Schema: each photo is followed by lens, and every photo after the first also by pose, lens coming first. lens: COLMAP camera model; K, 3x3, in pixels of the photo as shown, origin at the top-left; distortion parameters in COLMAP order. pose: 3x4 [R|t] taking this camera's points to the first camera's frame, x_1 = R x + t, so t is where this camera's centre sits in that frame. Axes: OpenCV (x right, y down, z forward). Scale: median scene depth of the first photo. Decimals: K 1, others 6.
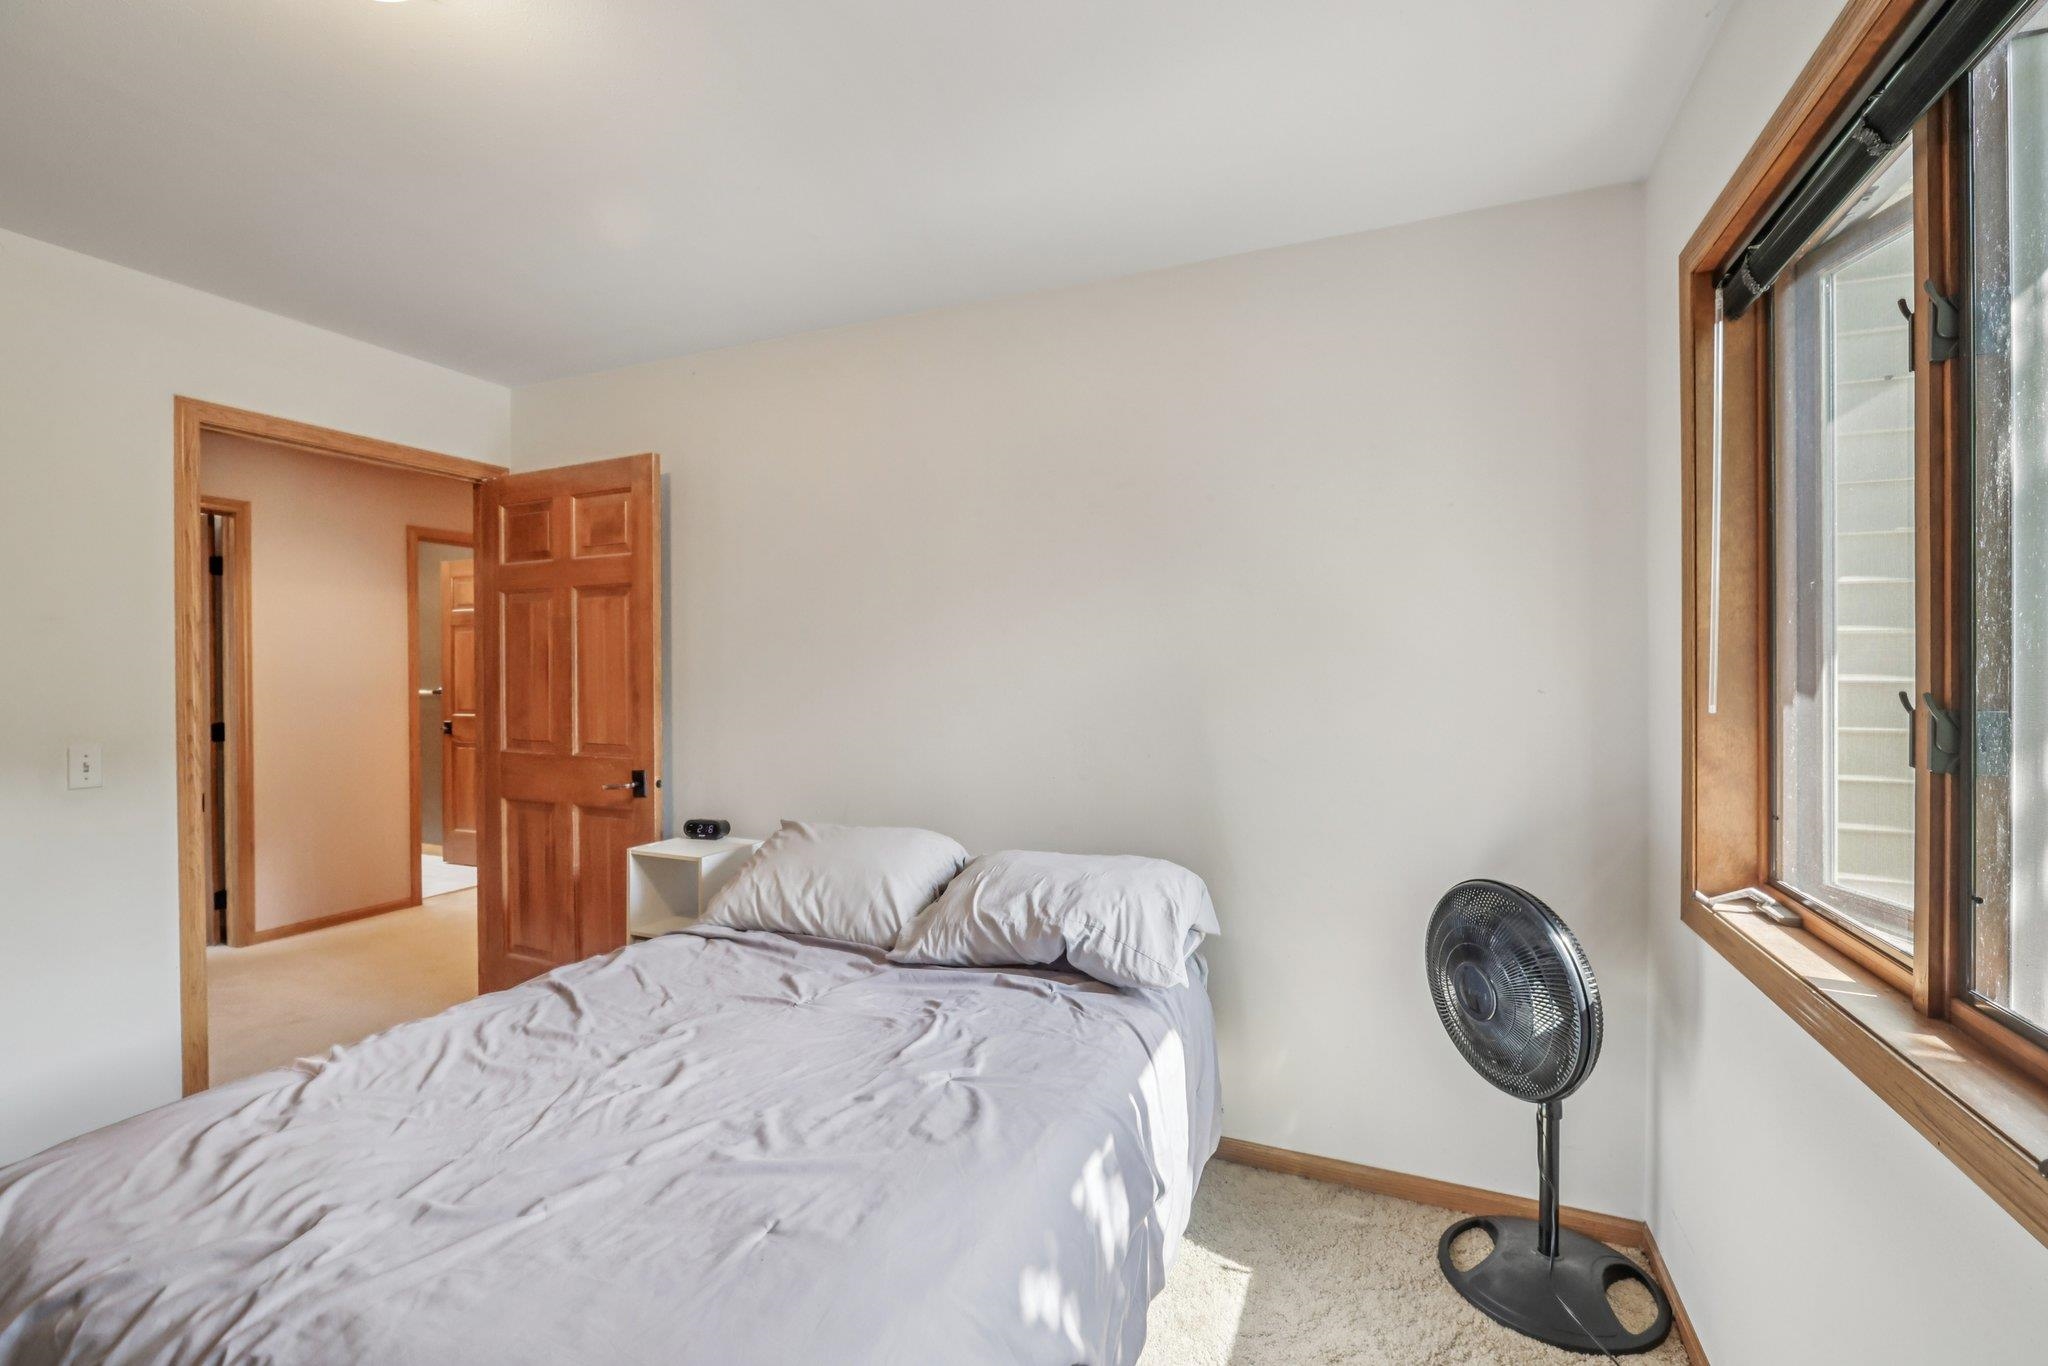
lens RADIAL K [[861.1, 0, 1017.1], [0, 861.1, 677.0], [0, 0, 1]] dist [0.039852, -0.001117]
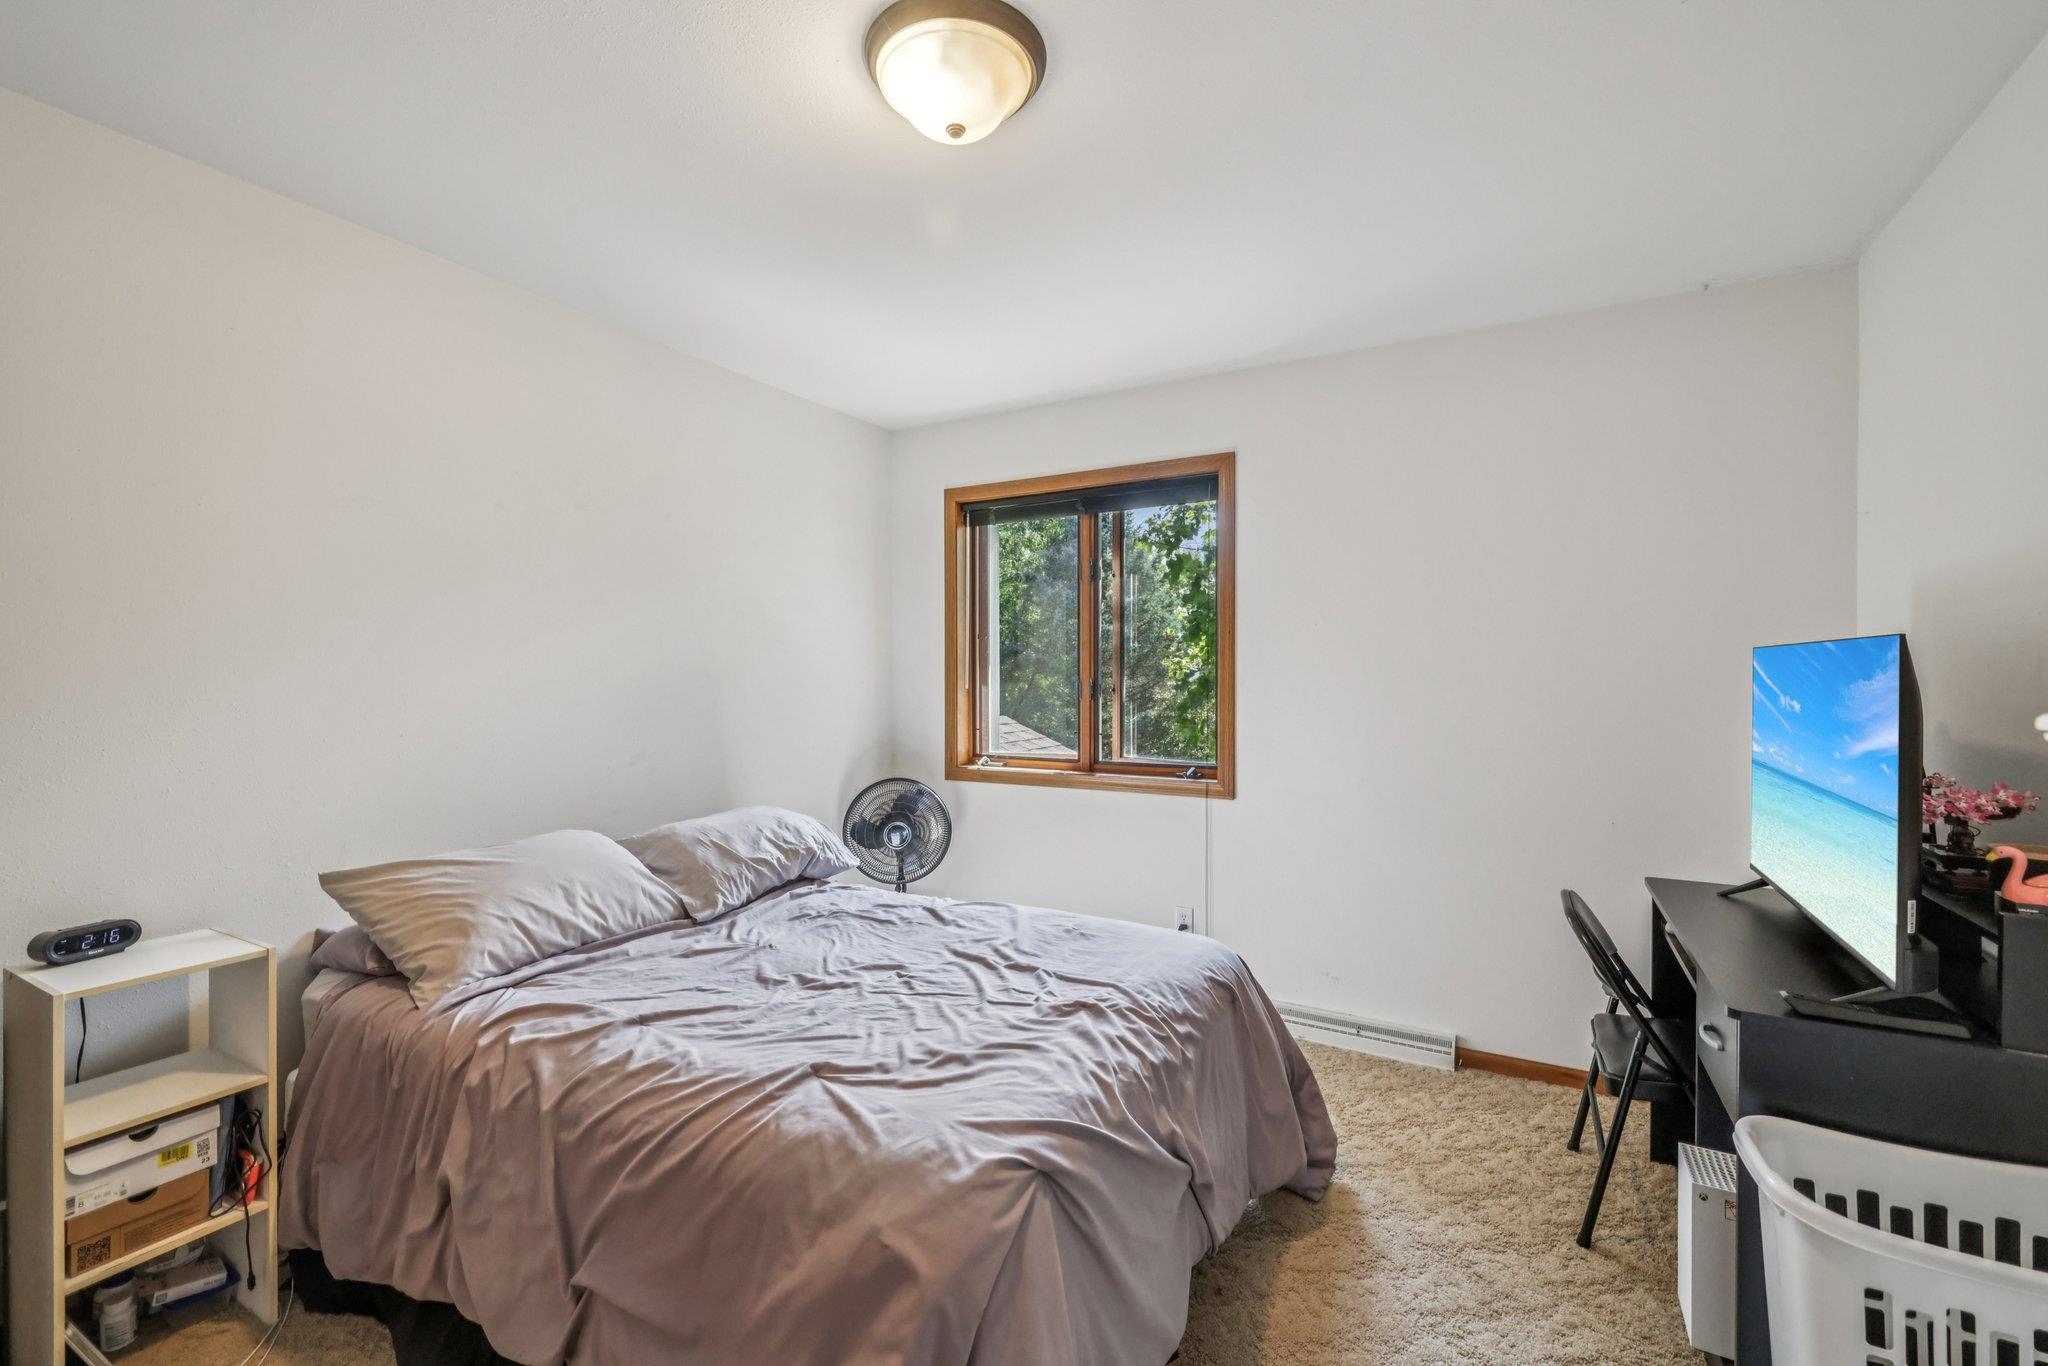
lens RADIAL K [[861.1, 0, 1022.7], [0, 861.1, 683.2], [0, 0, 1]] dist [0.039852, -0.001117]
pose [[0.094277, -0.010977, 0.995485, -1.165599], [-0.001197, 0.999937, 0.011140, 0.000044], [-0.995545, -0.002242, 0.094258, 0.443379]]
